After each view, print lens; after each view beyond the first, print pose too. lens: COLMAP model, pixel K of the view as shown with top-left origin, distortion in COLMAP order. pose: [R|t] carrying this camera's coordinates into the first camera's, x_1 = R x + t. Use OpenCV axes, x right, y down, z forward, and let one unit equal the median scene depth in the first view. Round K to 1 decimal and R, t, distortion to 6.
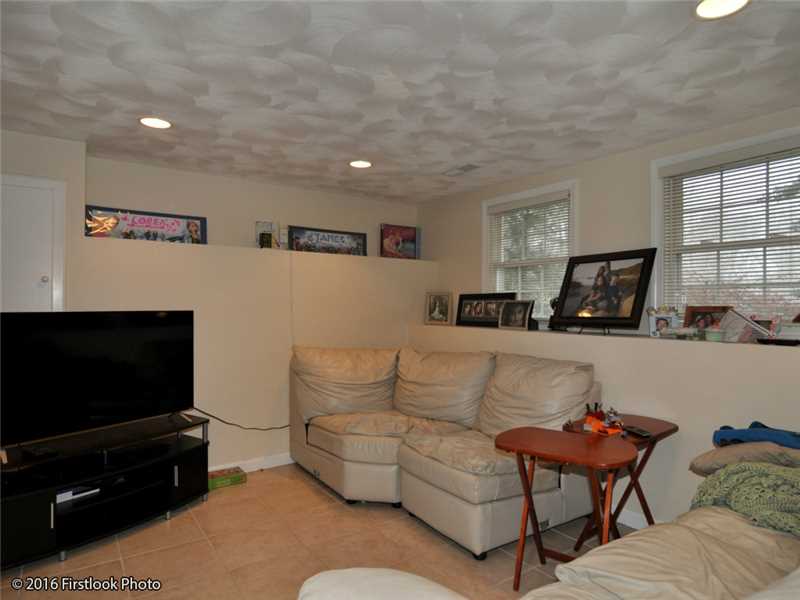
lens RADIAL K [[494.5, 0, 400.0], [0, 494.5, 300.0], [0, 0, 1]] dist [-0.000673, -0.001314]
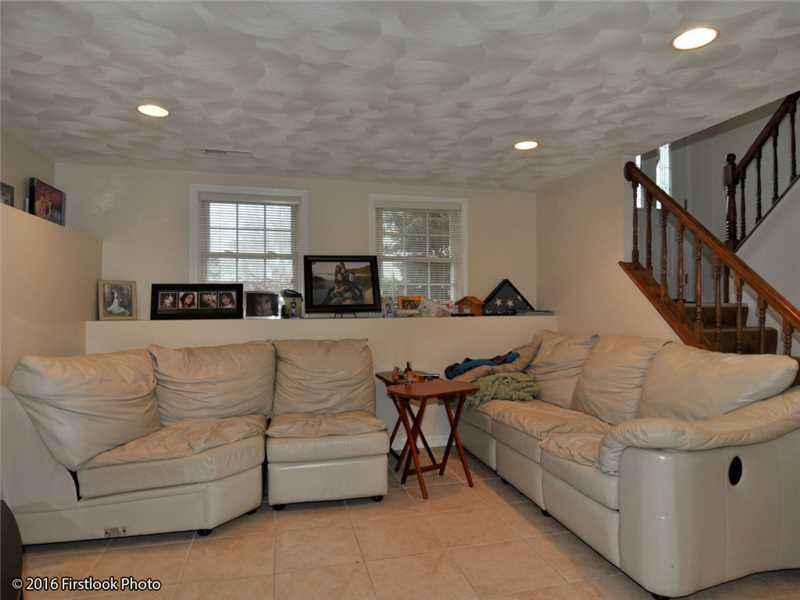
lens RADIAL K [[494.5, 0, 400.0], [0, 494.5, 300.0], [0, 0, 1]] dist [-0.000673, -0.001314]
pose [[0.339678, 0.011084, 0.940477, -0.733050], [-0.000990, 0.999934, -0.011427, 0.035276], [-0.940541, 0.002950, 0.339666, 0.412528]]
